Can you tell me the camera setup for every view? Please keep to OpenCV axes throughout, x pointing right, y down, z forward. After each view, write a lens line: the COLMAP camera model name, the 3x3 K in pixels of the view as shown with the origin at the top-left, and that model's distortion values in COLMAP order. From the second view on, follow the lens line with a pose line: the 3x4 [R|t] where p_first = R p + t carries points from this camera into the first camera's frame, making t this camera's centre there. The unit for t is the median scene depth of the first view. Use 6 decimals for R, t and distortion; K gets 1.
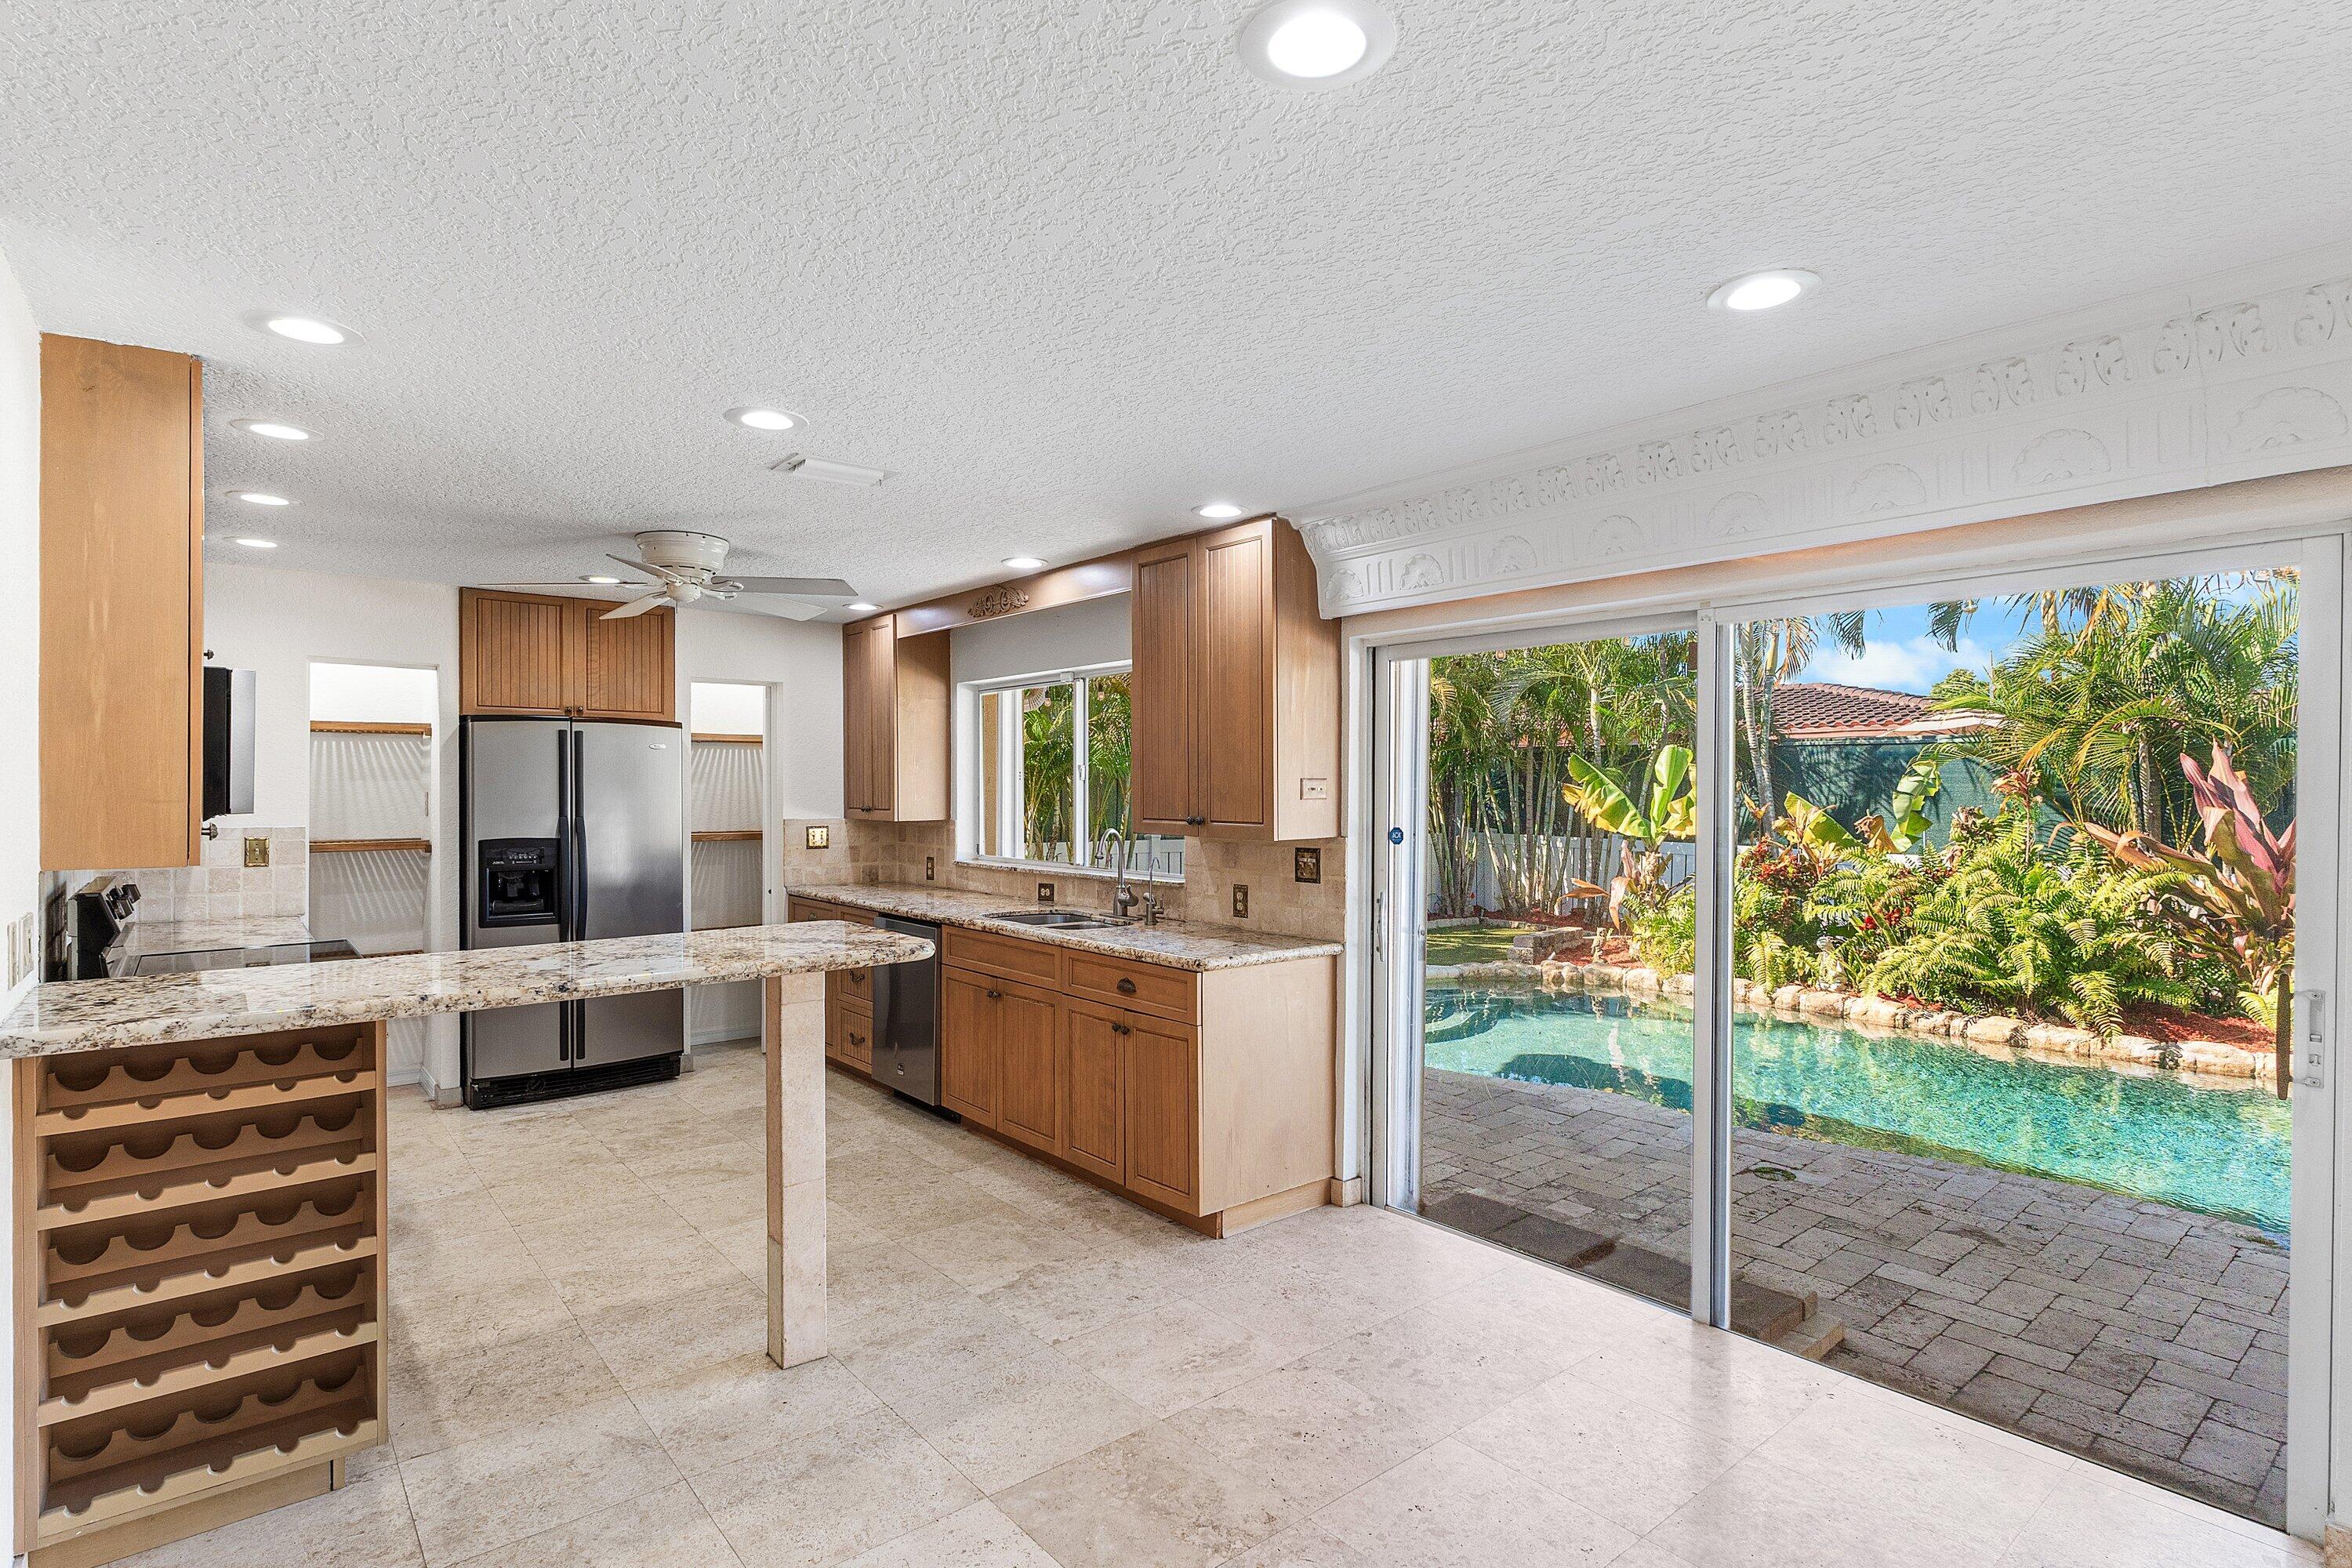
lens RADIAL K [[1161.7, 0, 1171.3], [0, 1161.7, 757.6], [0, 0, 1]] dist [0.001577, -0.000291]
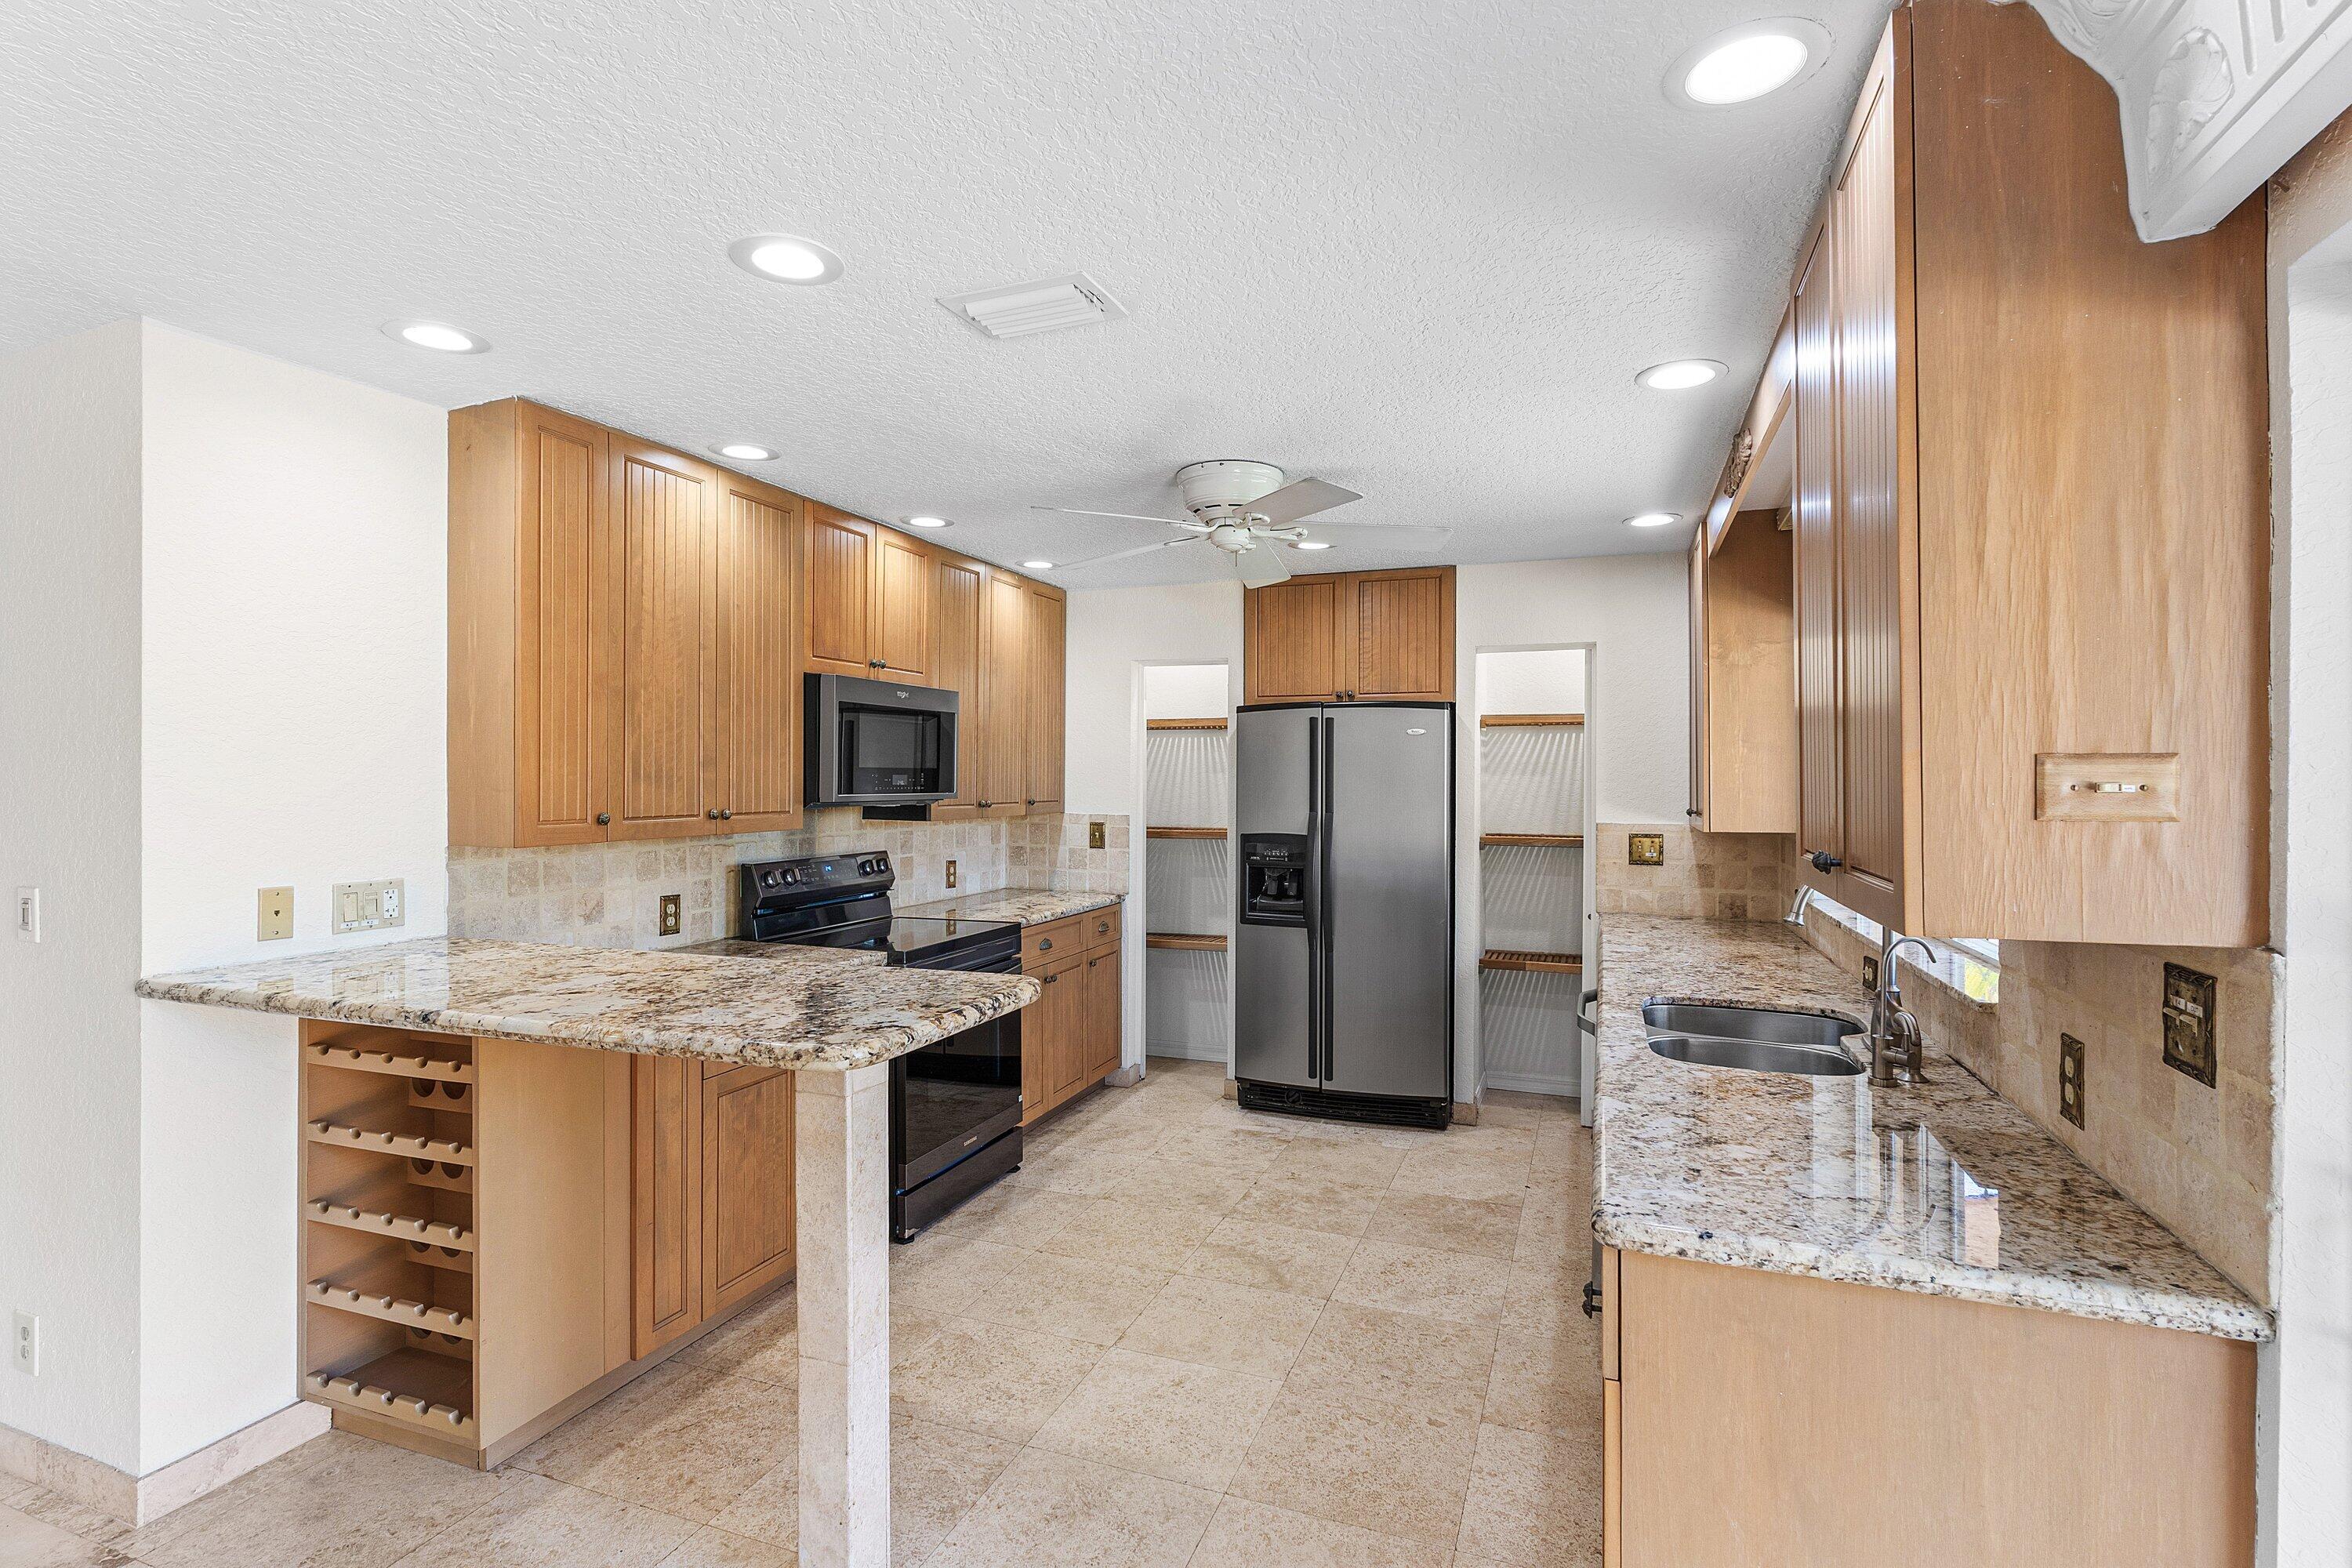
lens RADIAL K [[1129.9, 0, 1163.3], [0, 1129.9, 764.5], [0, 0, 1]] dist [0.003554, 0.000251]
pose [[0.493546, -0.010012, -0.869662, 0.198013], [0.019417, 0.999811, -0.000490, 0.011837], [0.869503, -0.016645, 0.493647, 0.467171]]
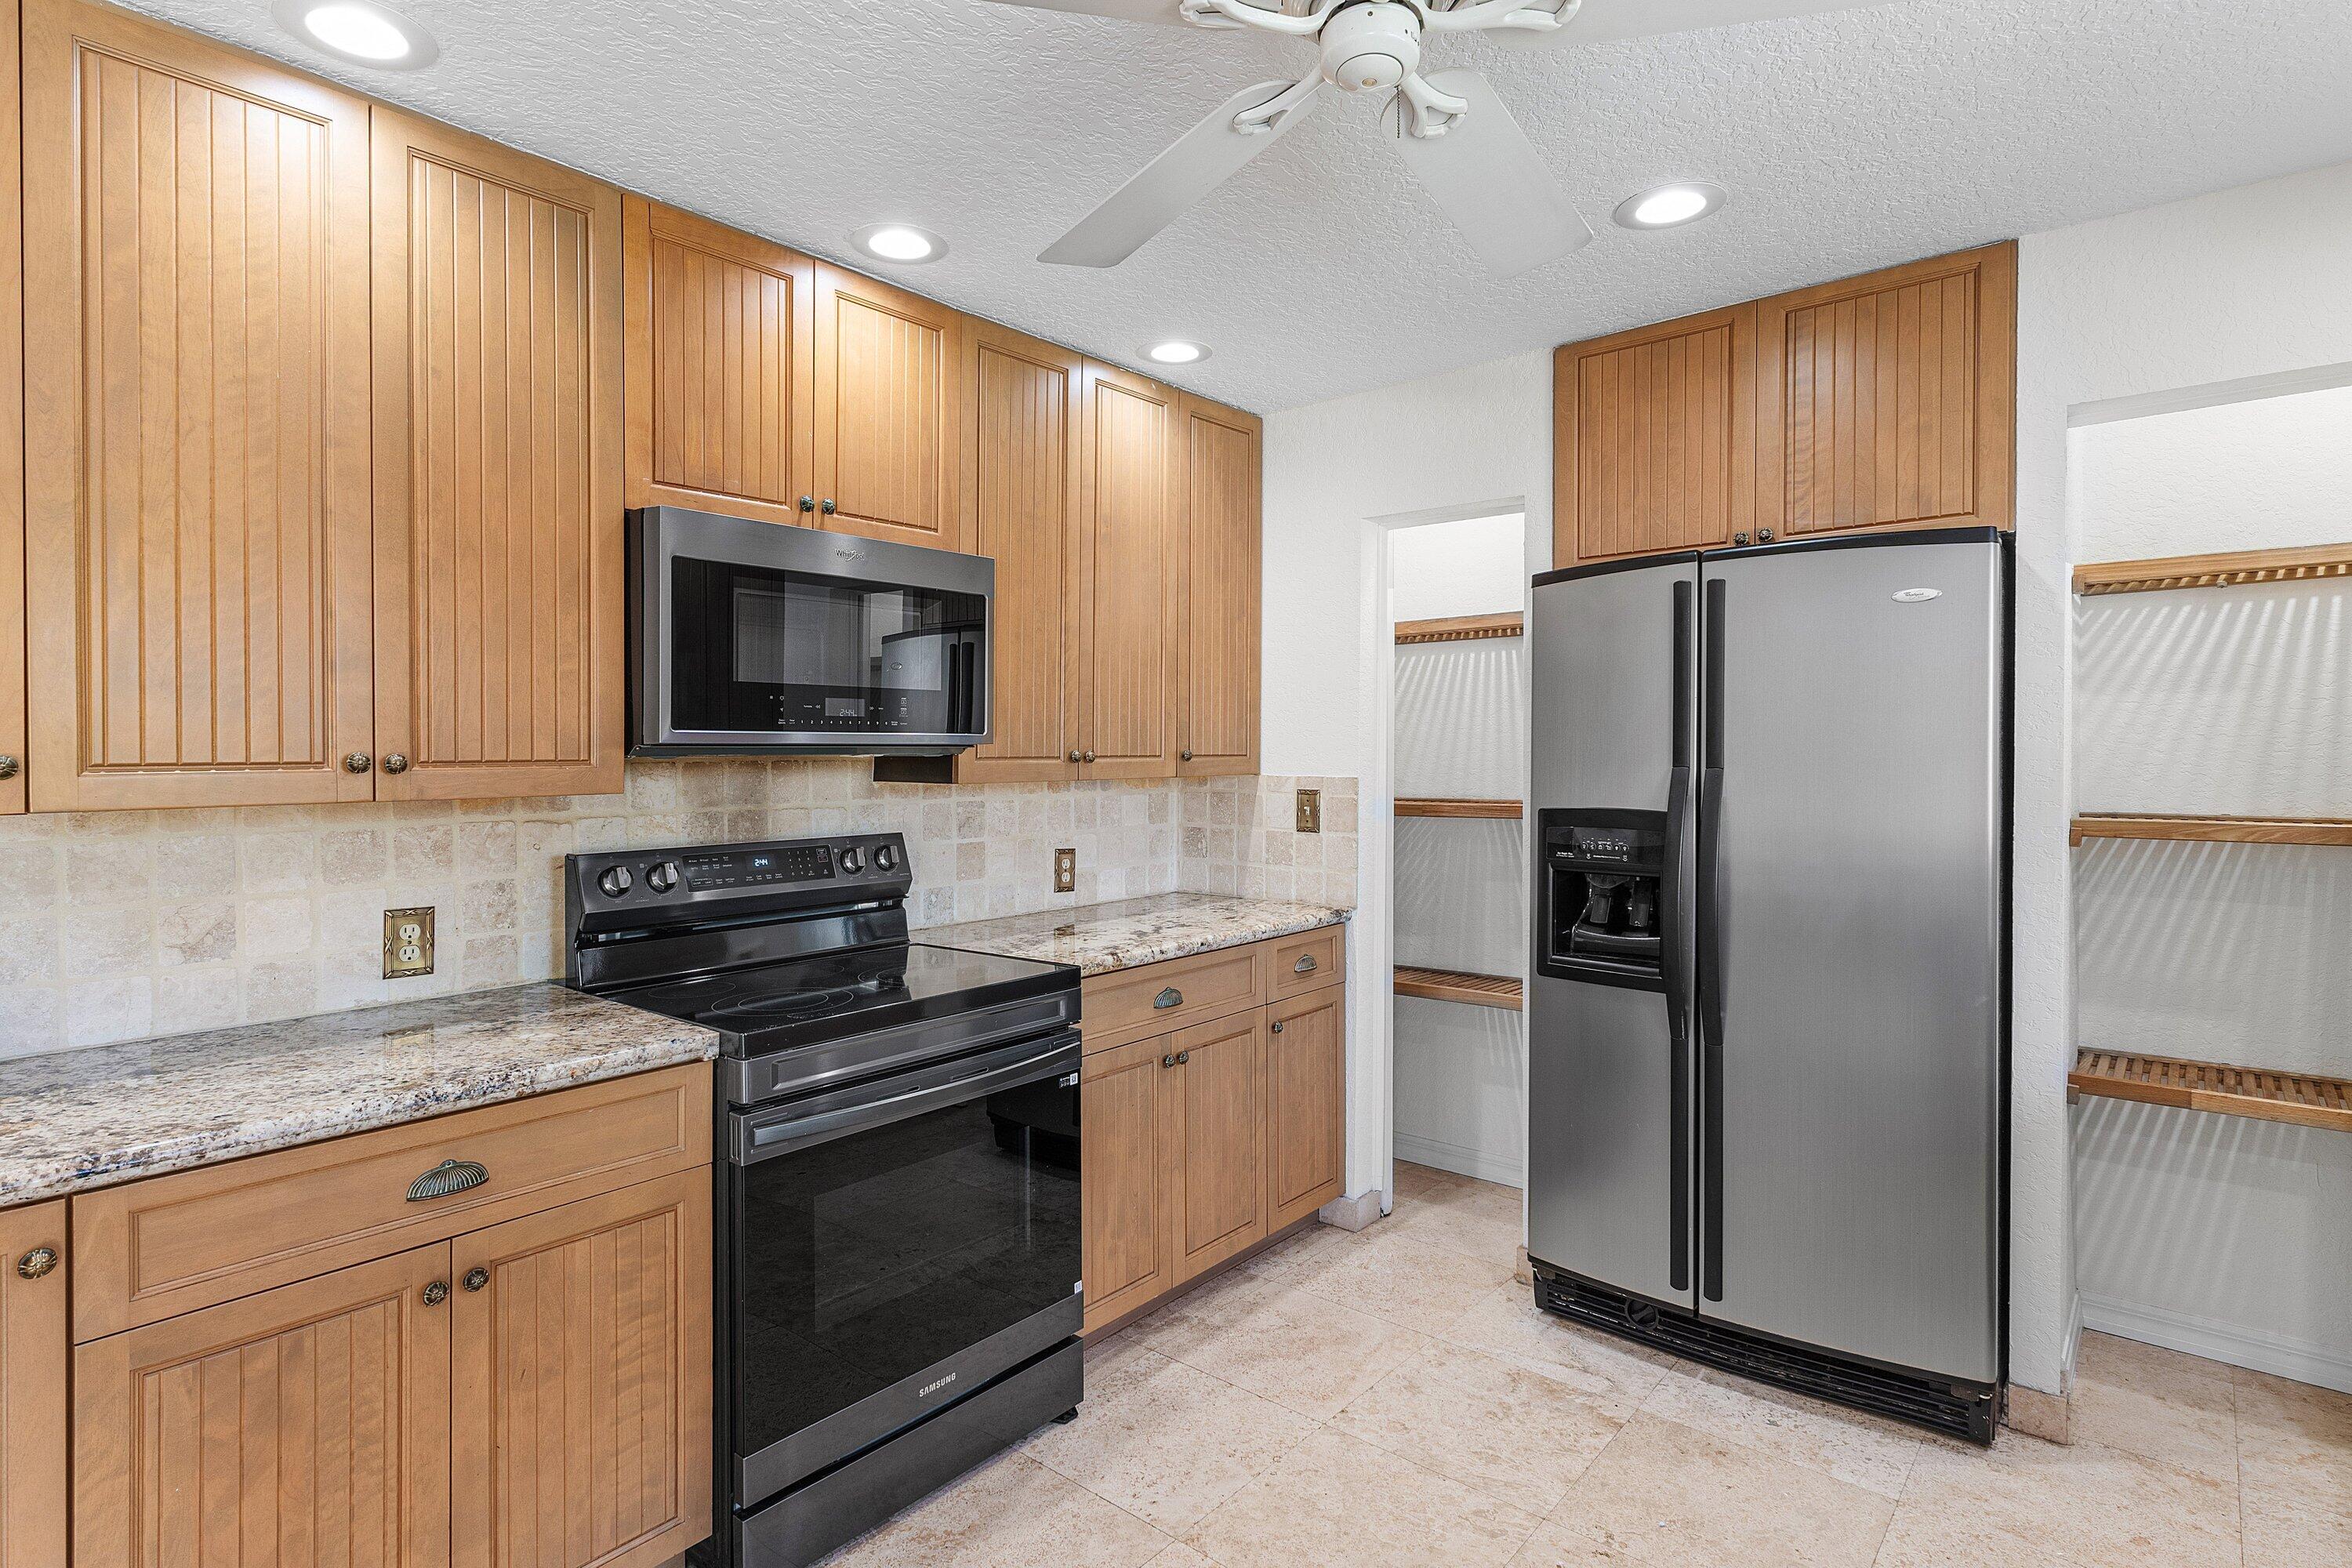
lens RADIAL K [[1179.3, 0, 1155.3], [0, 1179.3, 772.4], [0, 0, 1]] dist [0.015095, -0.005971]
pose [[0.166639, 0.012910, -0.985933, -0.091842], [0.032259, 0.999308, 0.018537, 0.038145], [0.985490, -0.034894, 0.166107, 0.728061]]
